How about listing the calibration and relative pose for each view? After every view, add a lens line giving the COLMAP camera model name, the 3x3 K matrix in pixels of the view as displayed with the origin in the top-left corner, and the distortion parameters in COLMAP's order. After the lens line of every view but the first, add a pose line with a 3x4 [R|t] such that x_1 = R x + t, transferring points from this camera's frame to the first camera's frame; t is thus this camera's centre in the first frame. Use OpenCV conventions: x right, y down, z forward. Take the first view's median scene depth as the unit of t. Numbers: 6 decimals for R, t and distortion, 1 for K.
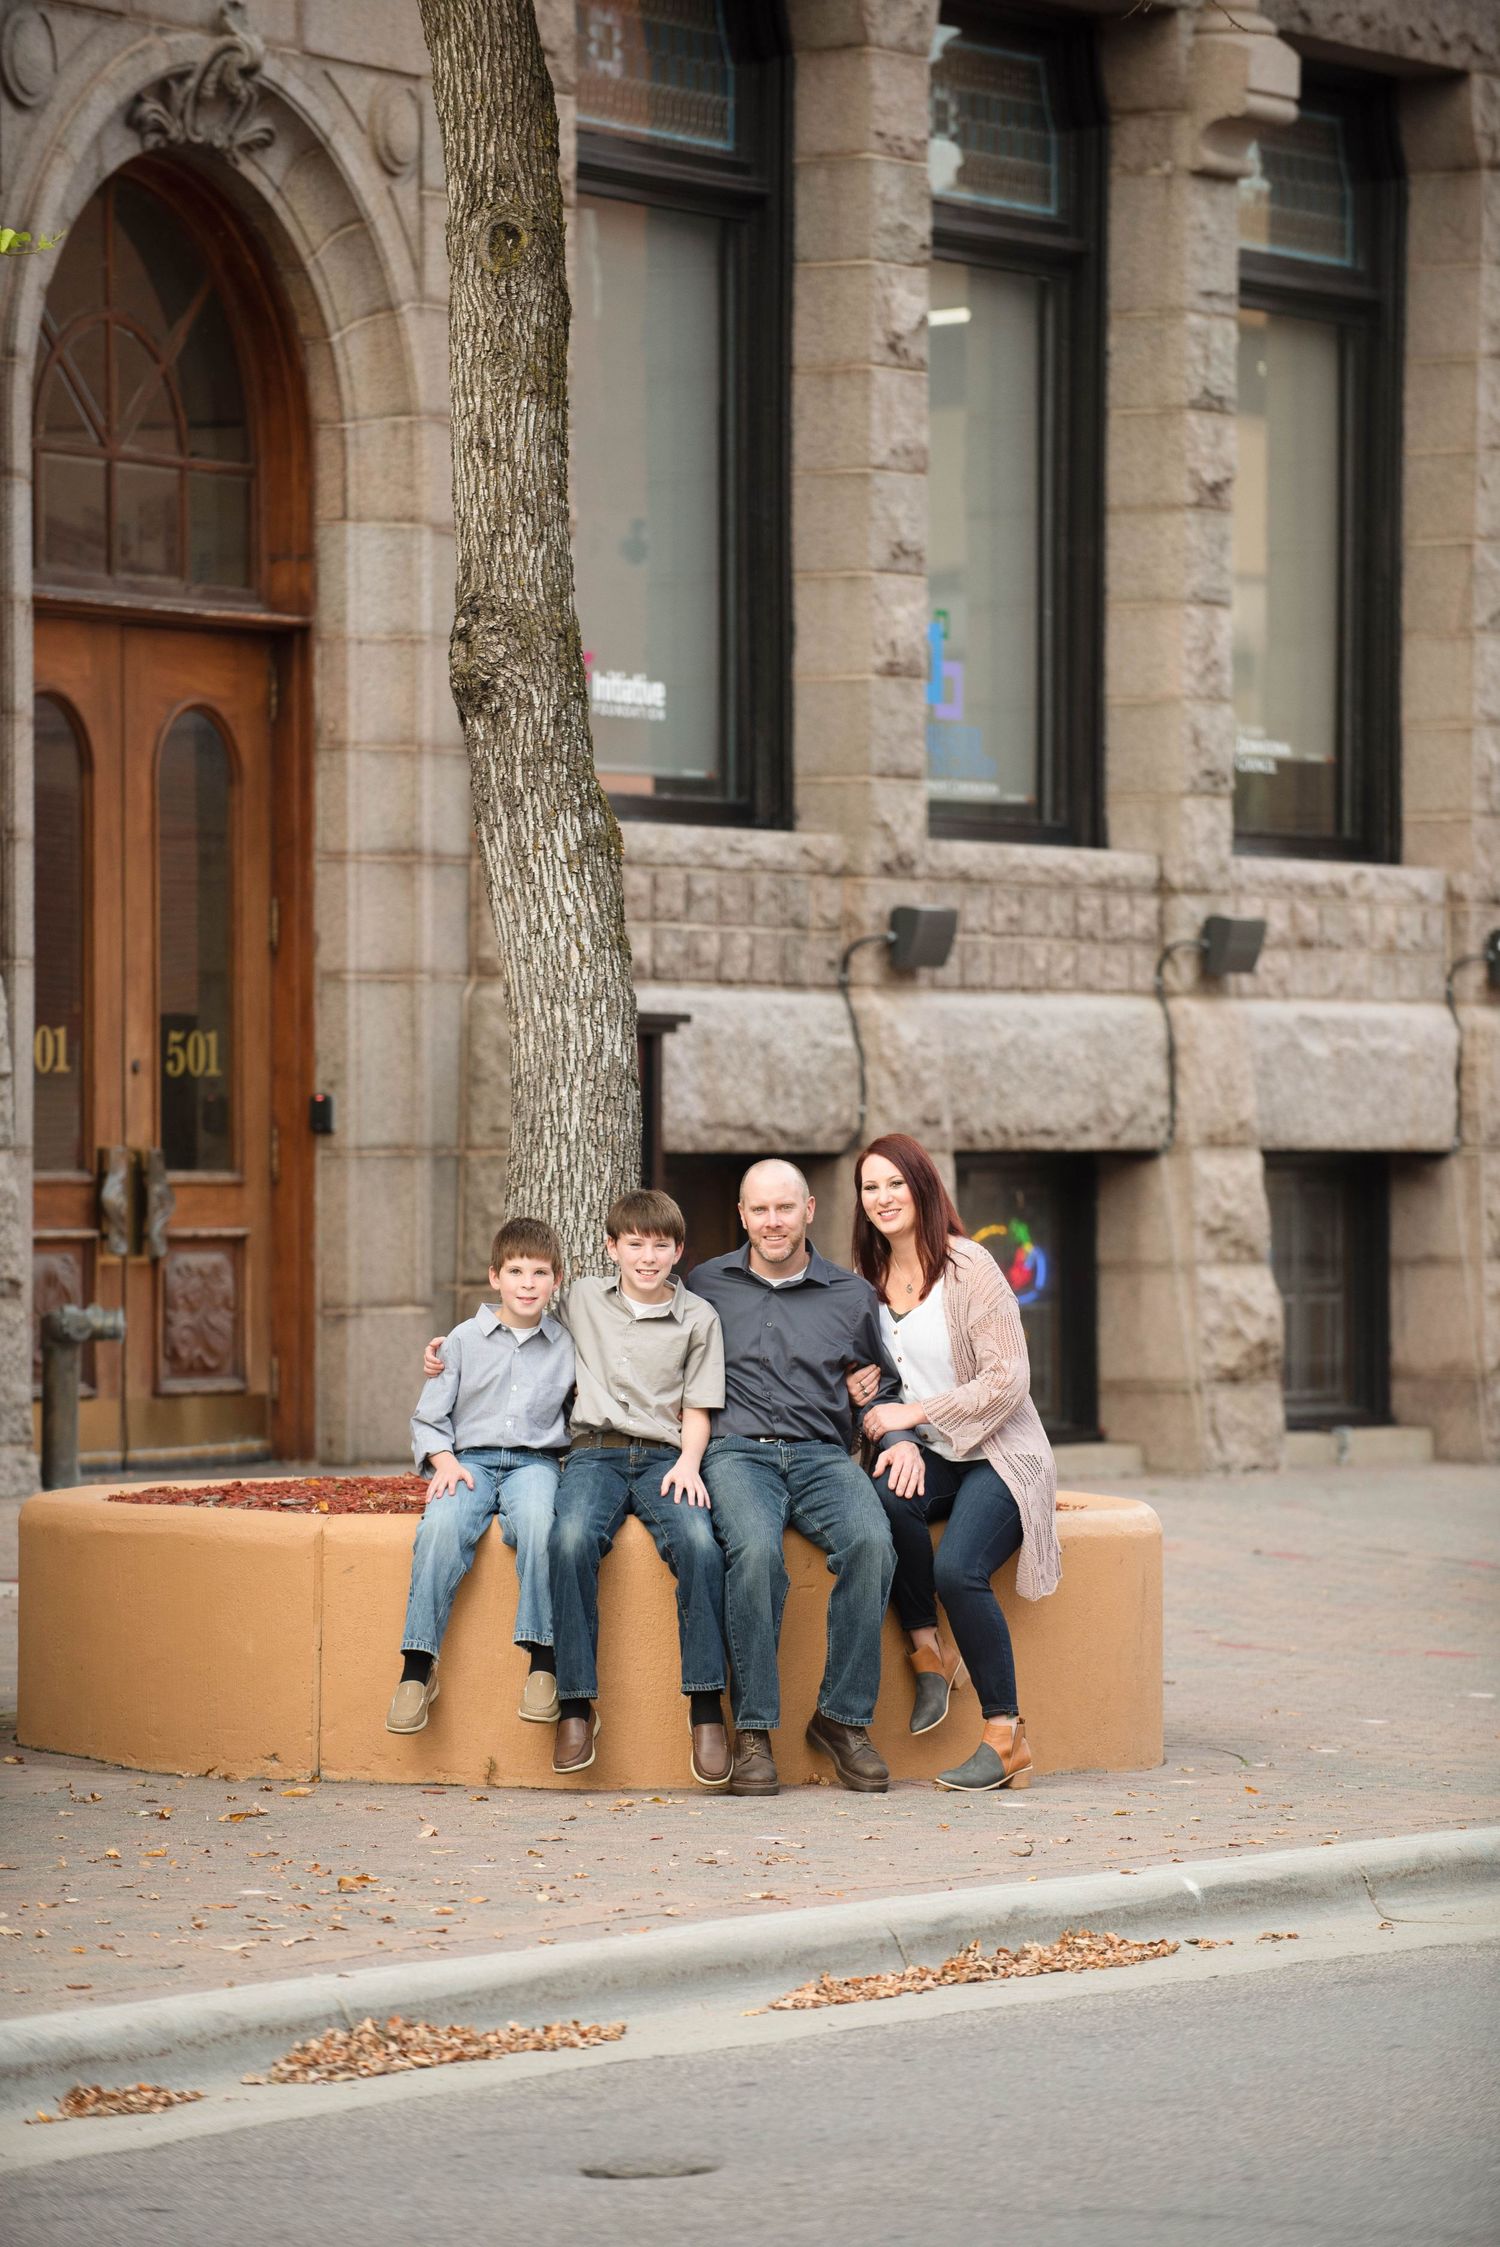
lens RADIAL K [[10096.8, 0, 748.0], [0, 10096.8, 1121.0], [0, 0, 1]] dist [1.505195, 0.000000]
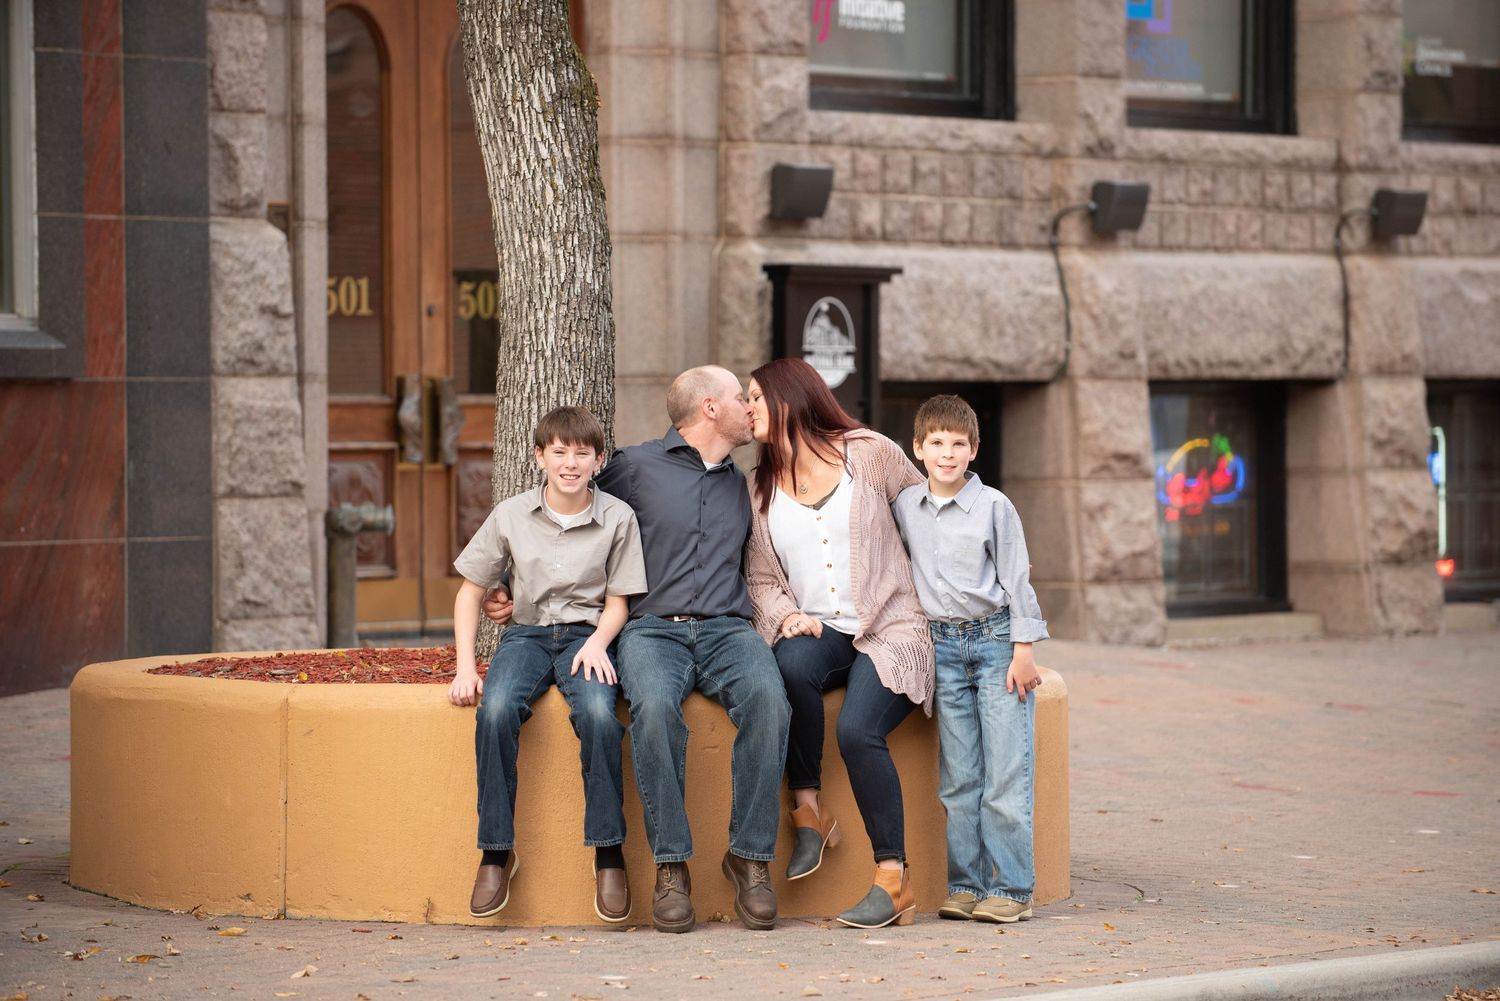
lens RADIAL K [[6792.9, 0, 751.2], [0, 6792.9, 504.7], [0, 0, 1]] dist [1.081644, 0.000000]
pose [[0.994858, -0.002561, -0.101245, 0.059023], [0.004337, 0.999840, 0.017326, 0.003841], [0.101185, -0.017676, 0.994711, 0.166797]]
